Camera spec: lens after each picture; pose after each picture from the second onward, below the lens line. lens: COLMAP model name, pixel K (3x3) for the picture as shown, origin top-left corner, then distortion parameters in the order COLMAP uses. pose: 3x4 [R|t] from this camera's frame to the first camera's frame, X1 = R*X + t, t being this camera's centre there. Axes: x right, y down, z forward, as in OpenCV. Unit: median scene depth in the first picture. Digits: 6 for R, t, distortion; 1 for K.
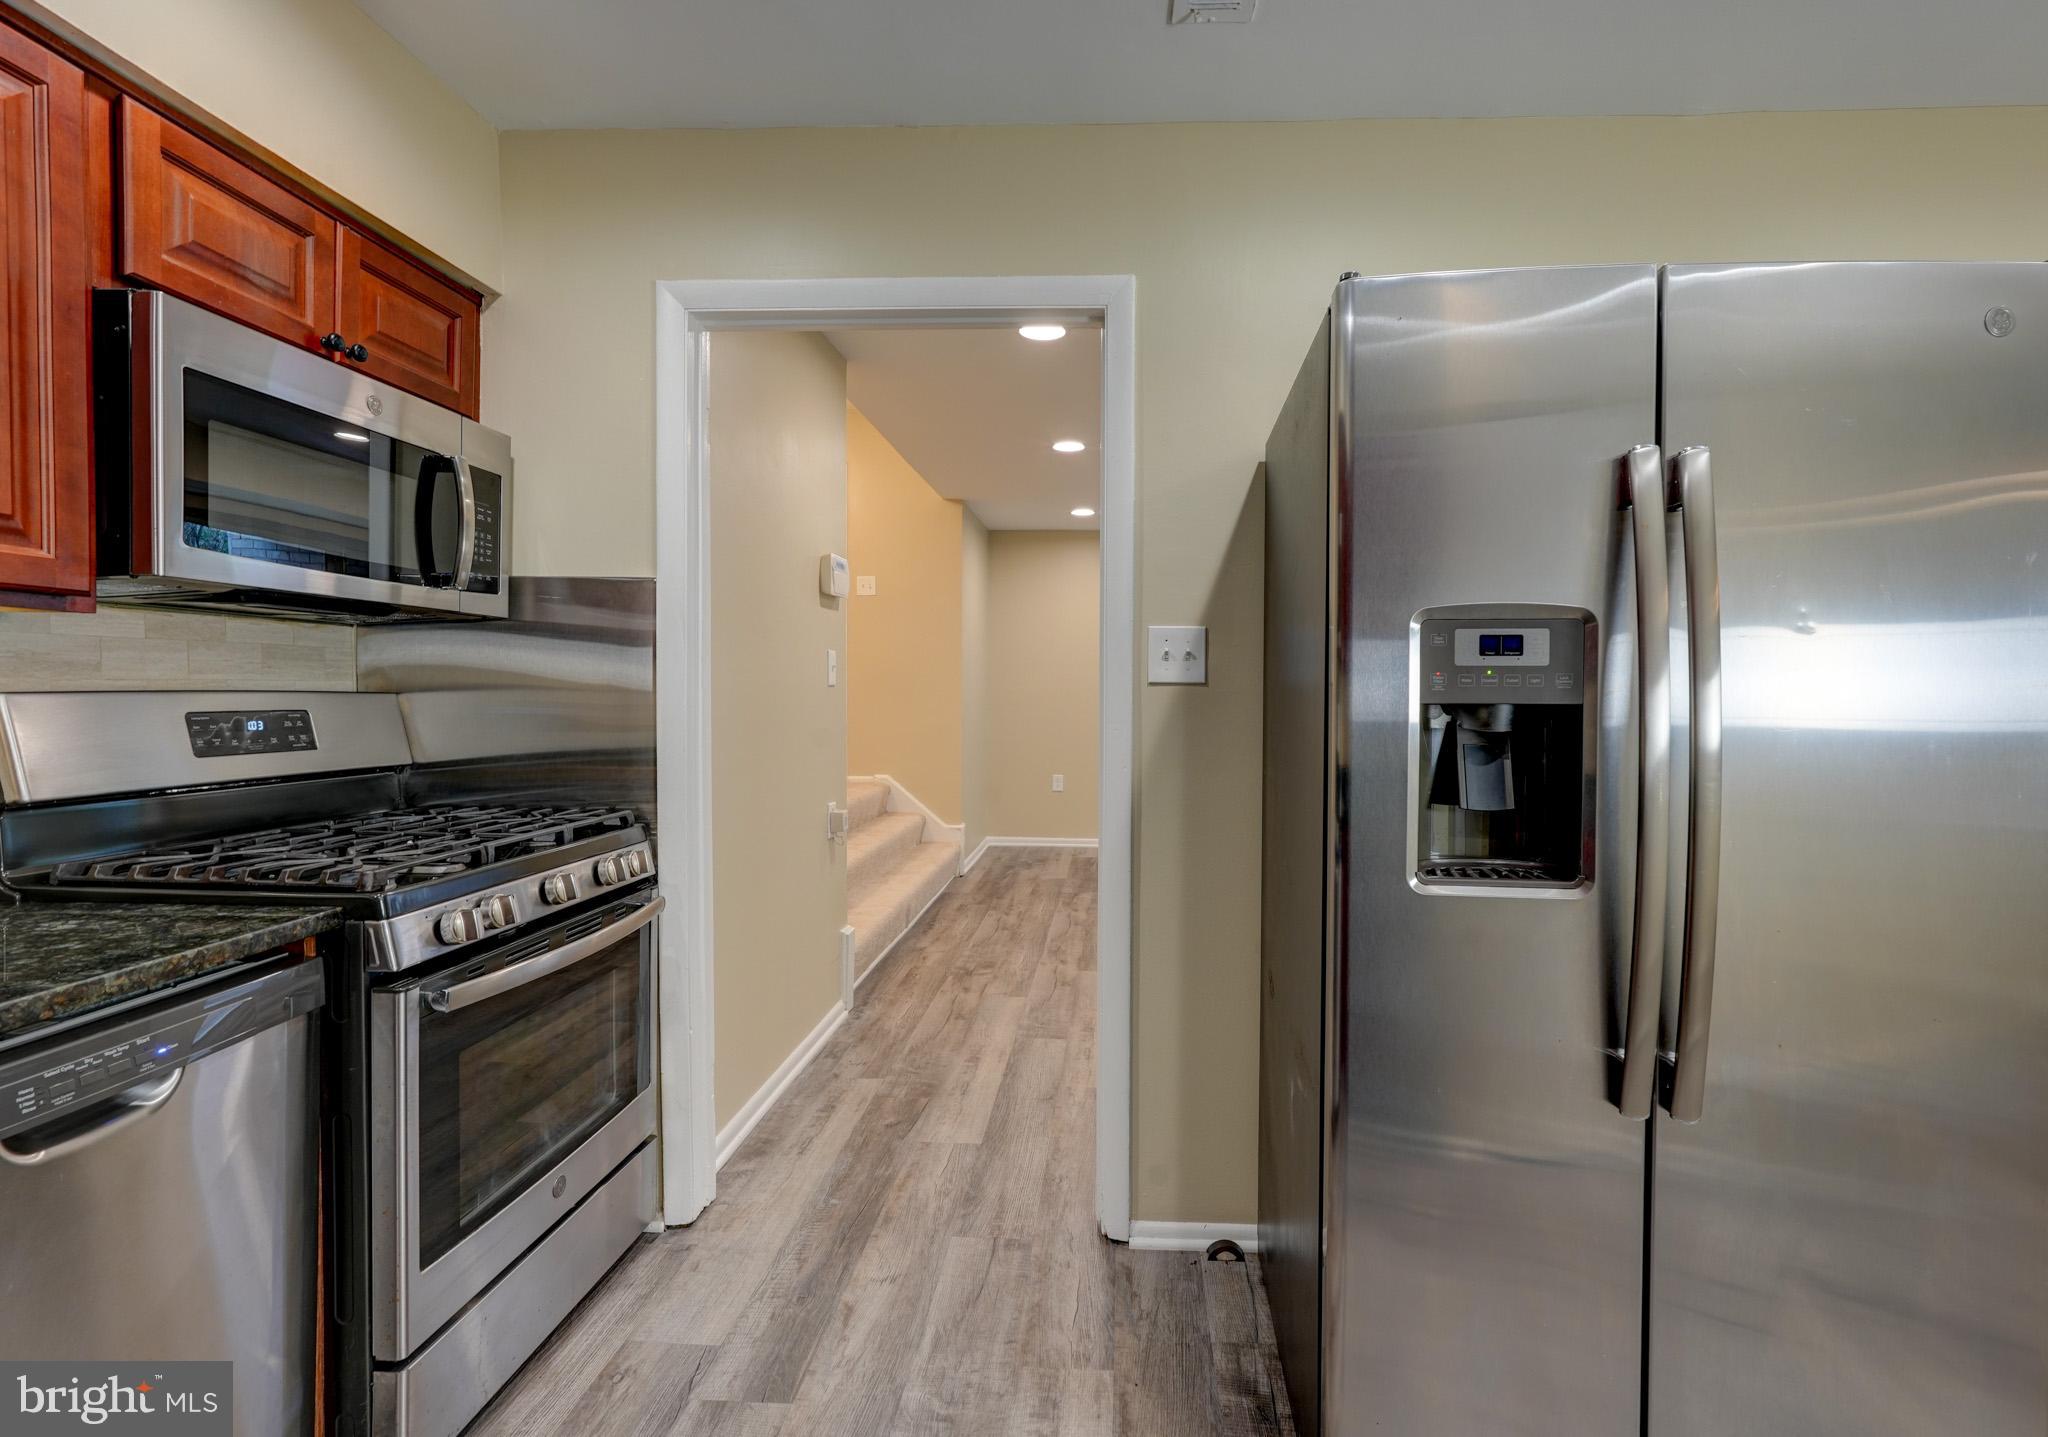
lens RADIAL K [[963.0, 0, 1076.2], [0, 963.0, 719.7], [0, 0, 1]] dist [-0.002388, -0.000385]
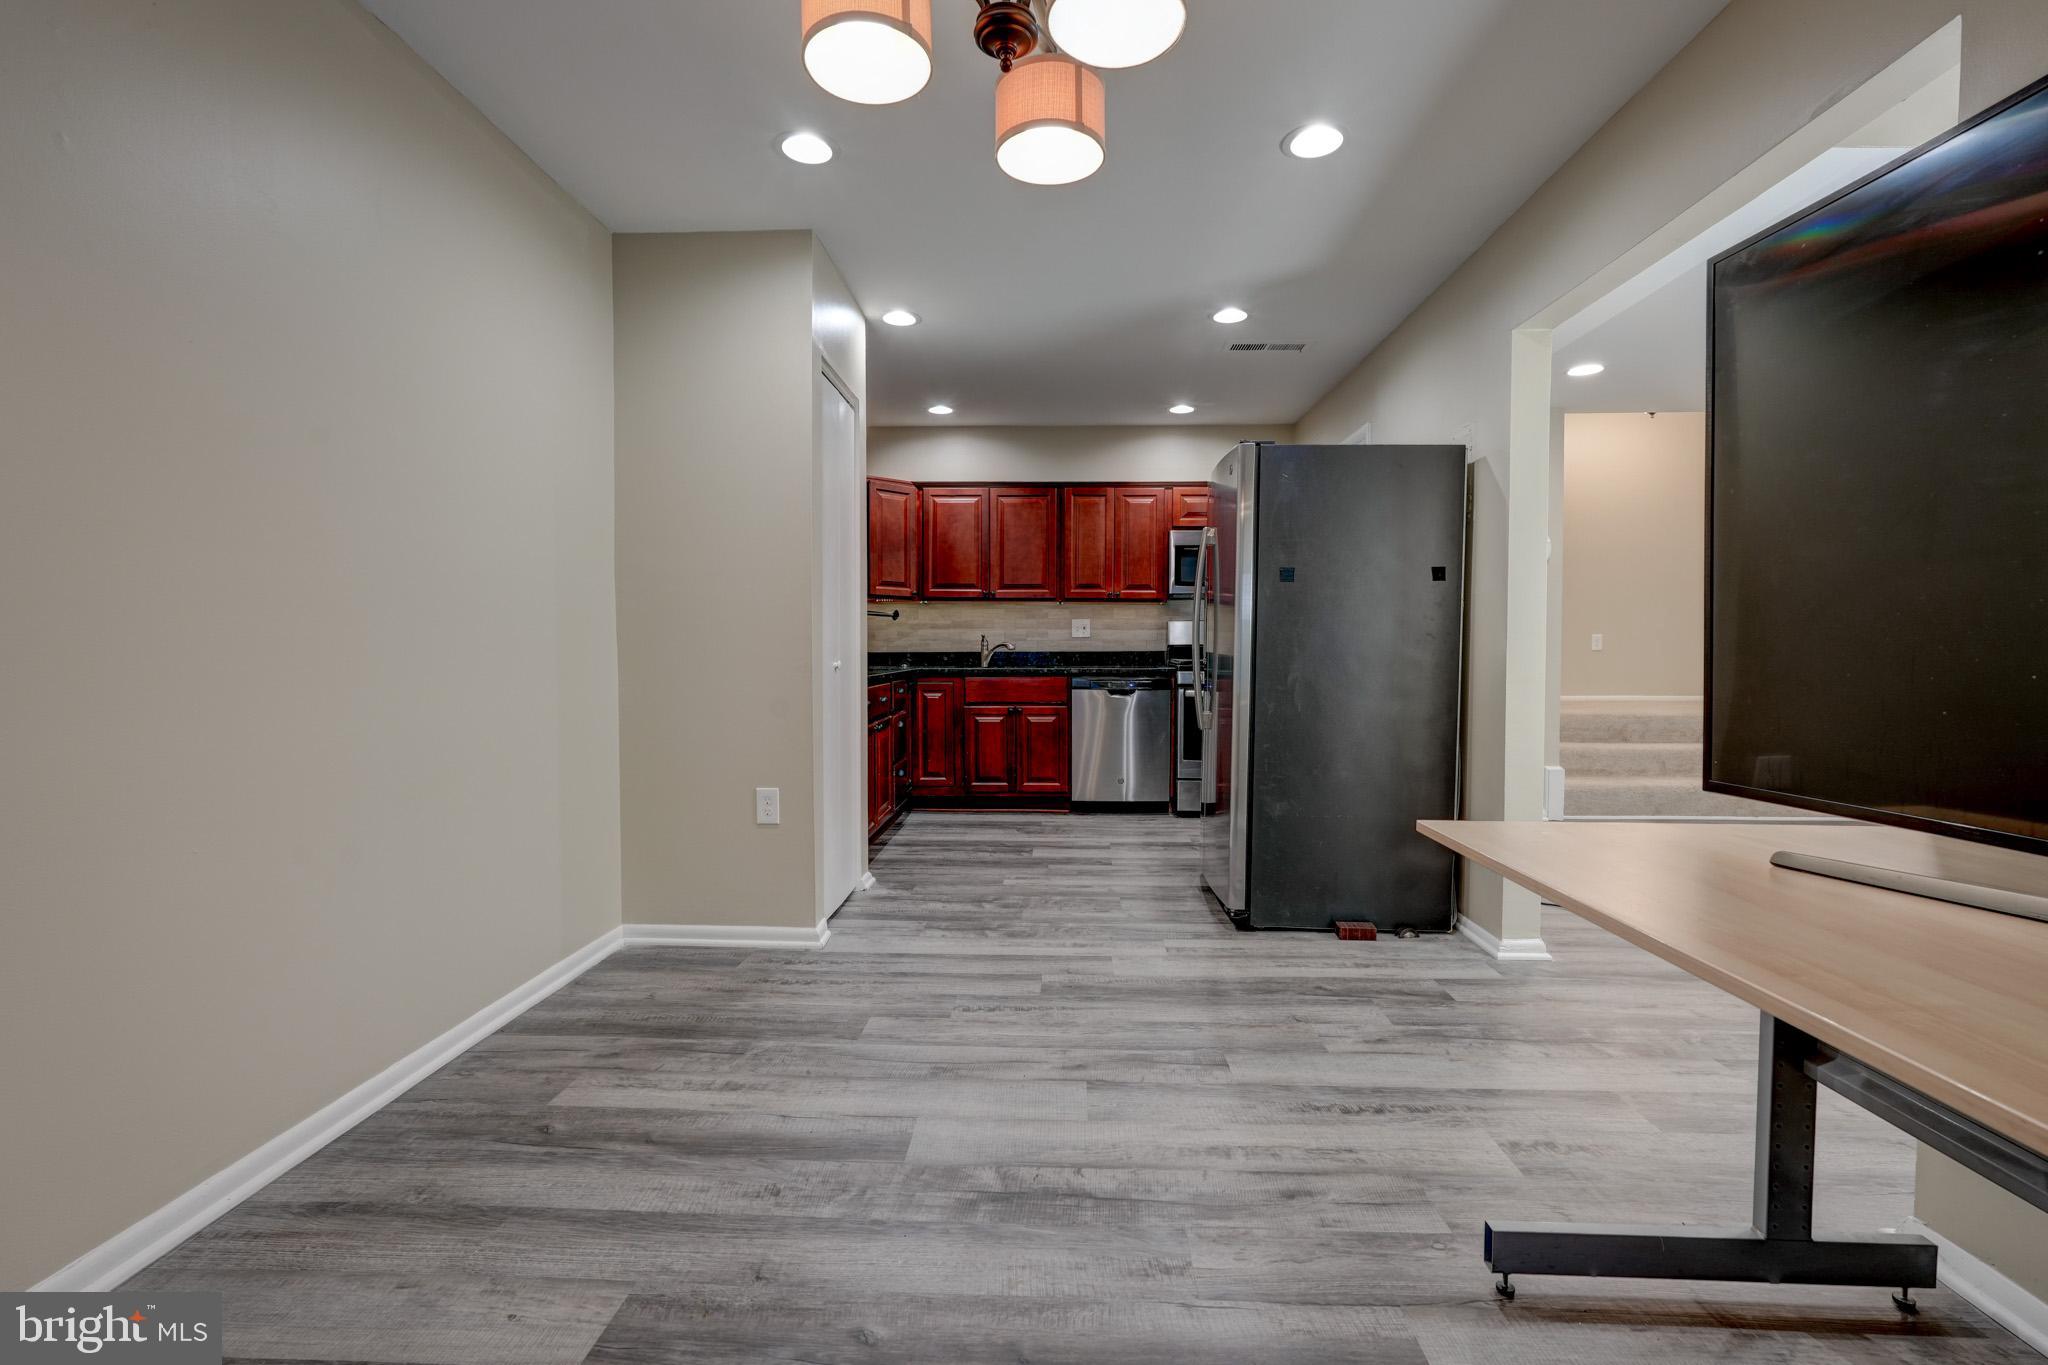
lens RADIAL K [[921.0, 0, 1025.9], [0, 921.0, 682.8], [0, 0, 1]] dist [-0.018061, 0.008835]
pose [[-0.004255, 0.029759, -0.999548, 2.268598], [-0.029227, 0.999126, 0.029871, 0.106585], [0.999564, 0.029341, -0.003382, 0.239924]]
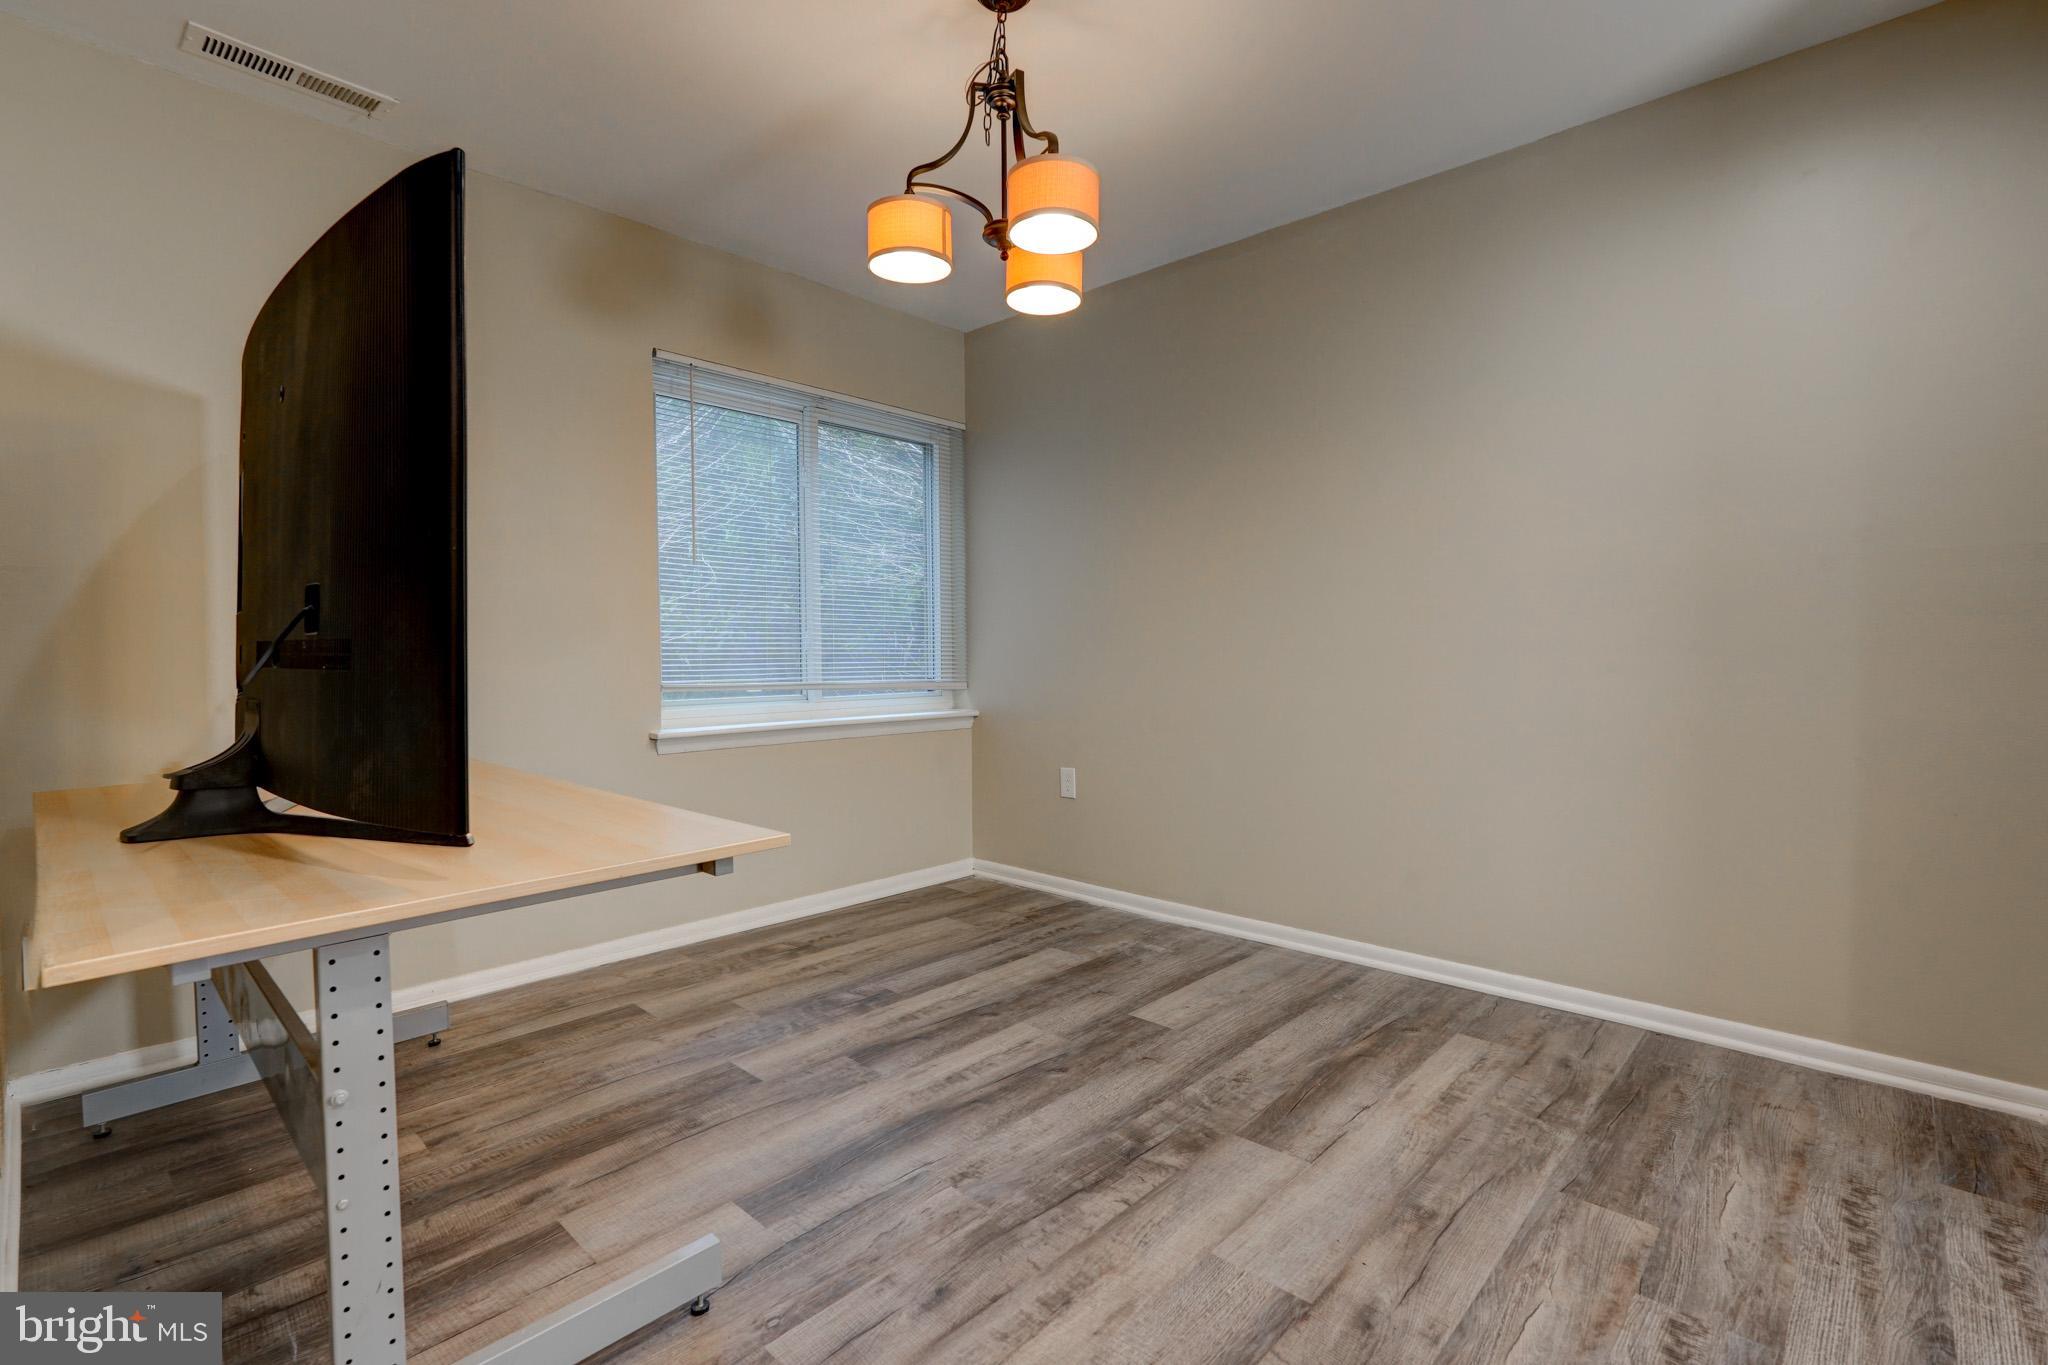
lens RADIAL K [[921.0, 0, 1025.9], [0, 921.0, 682.8], [0, 0, 1]] dist [-0.018061, 0.008835]
pose [[-0.761596, -0.026164, 0.647523, 0.903233], [0.019472, 0.997810, 0.063220, 0.075013], [-0.647759, 0.060756, -0.759419, 0.985190]]
